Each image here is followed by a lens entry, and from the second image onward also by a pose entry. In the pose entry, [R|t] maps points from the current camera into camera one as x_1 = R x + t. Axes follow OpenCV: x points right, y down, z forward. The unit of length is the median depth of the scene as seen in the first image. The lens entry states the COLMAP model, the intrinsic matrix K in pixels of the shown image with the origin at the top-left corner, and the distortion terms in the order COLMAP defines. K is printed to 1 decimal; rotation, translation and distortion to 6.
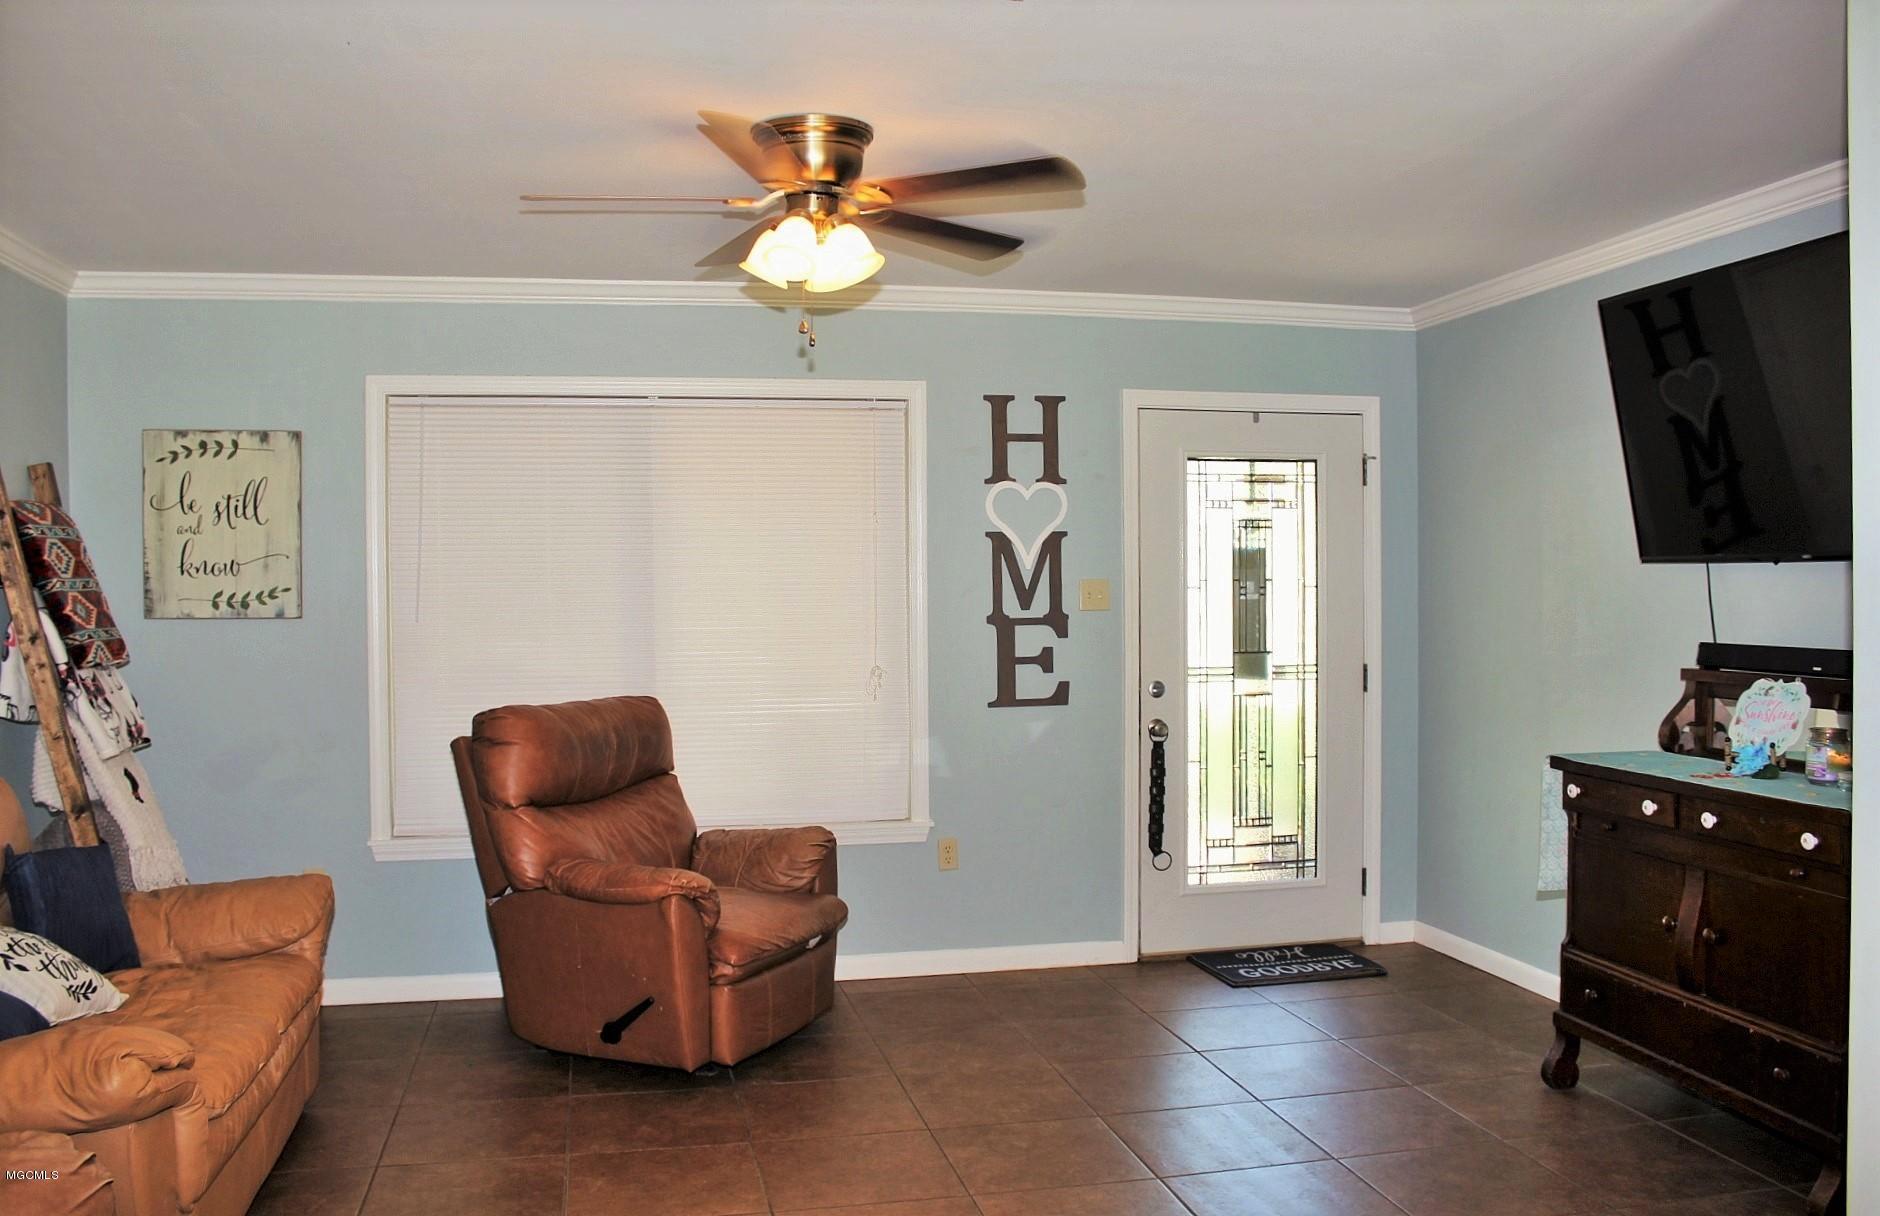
lens RADIAL K [[1572.9, 0, 940.0], [0, 1572.9, 608.0], [0, 0, 1]] dist [-0.152385, 0.120854]
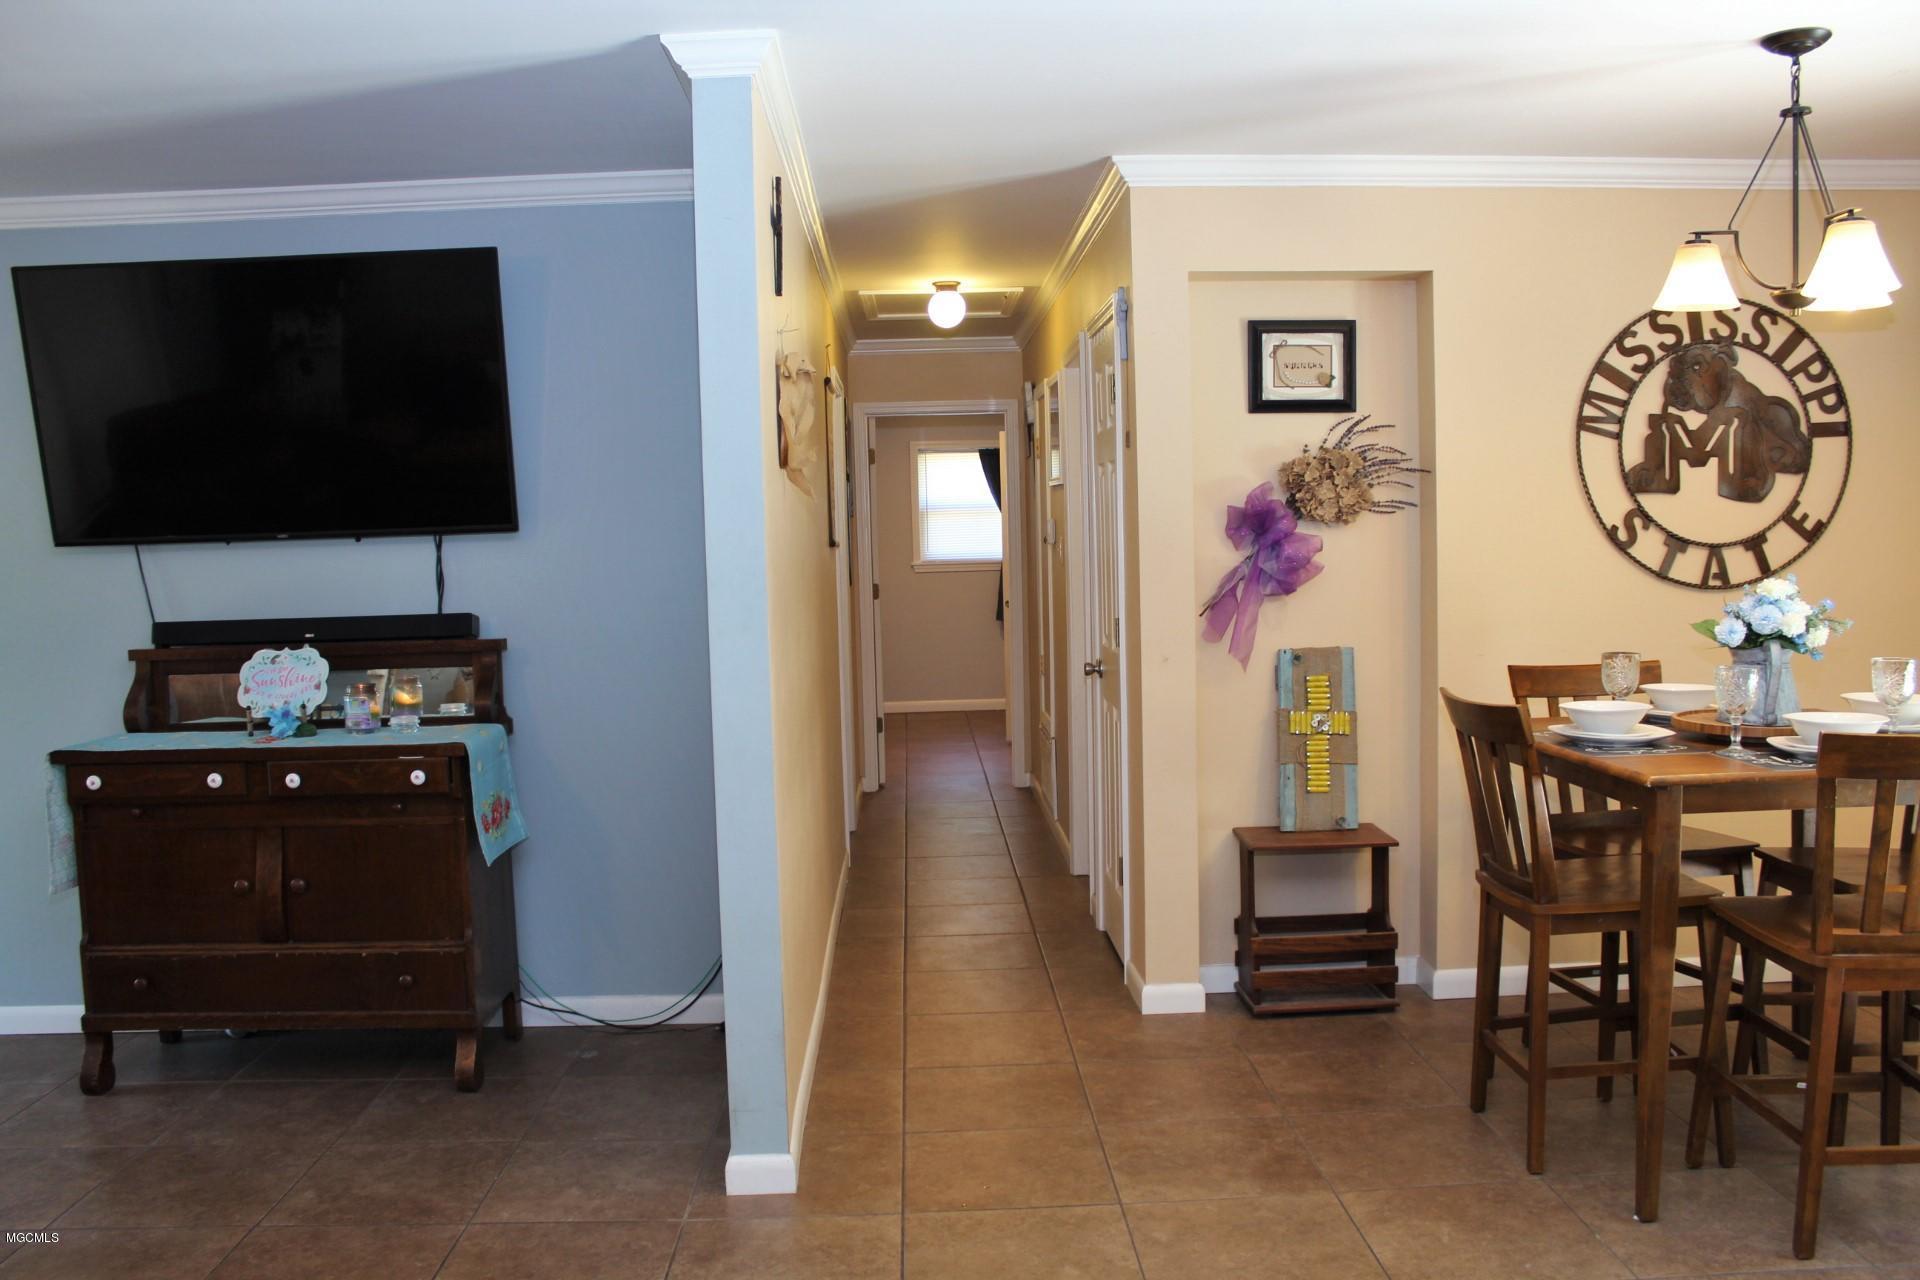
lens RADIAL K [[1575.4, 0, 954.3], [0, 1575.4, 644.9], [0, 0, 1]] dist [-0.165975, 0.146014]
pose [[0.186490, -0.069042, 0.980028, -0.338212], [0.041598, 0.997188, 0.062335, -0.003050], [-0.981576, 0.029143, 0.188837, 0.236820]]
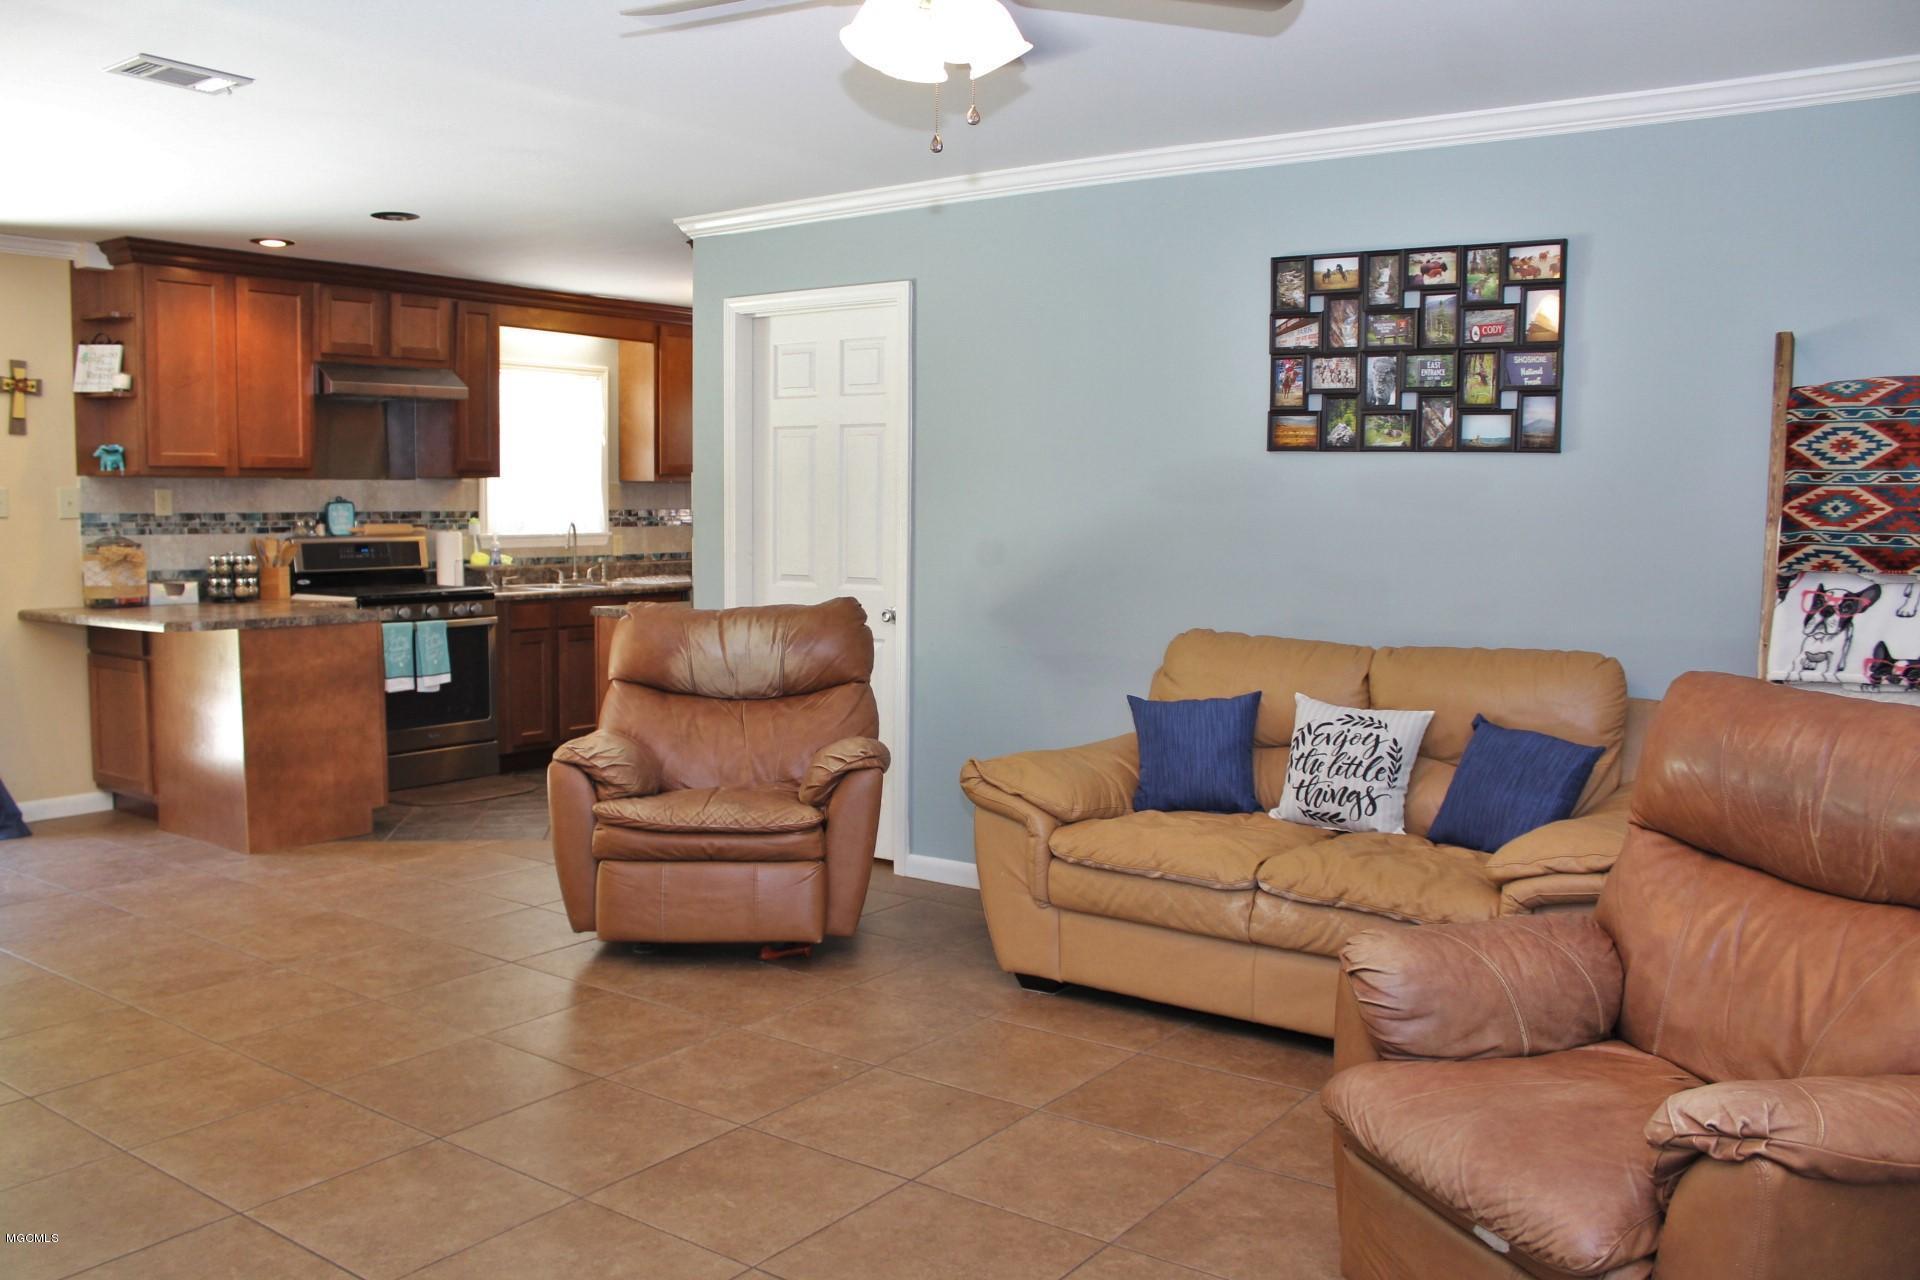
lens RADIAL K [[1575.4, 0, 954.3], [0, 1575.4, 644.9], [0, 0, 1]] dist [-0.165975, 0.146014]
pose [[-0.747958, 0.065139, -0.660542, 0.301098], [-0.009767, 0.993985, 0.109081, -0.008354], [0.663675, 0.088040, -0.742822, 1.123537]]
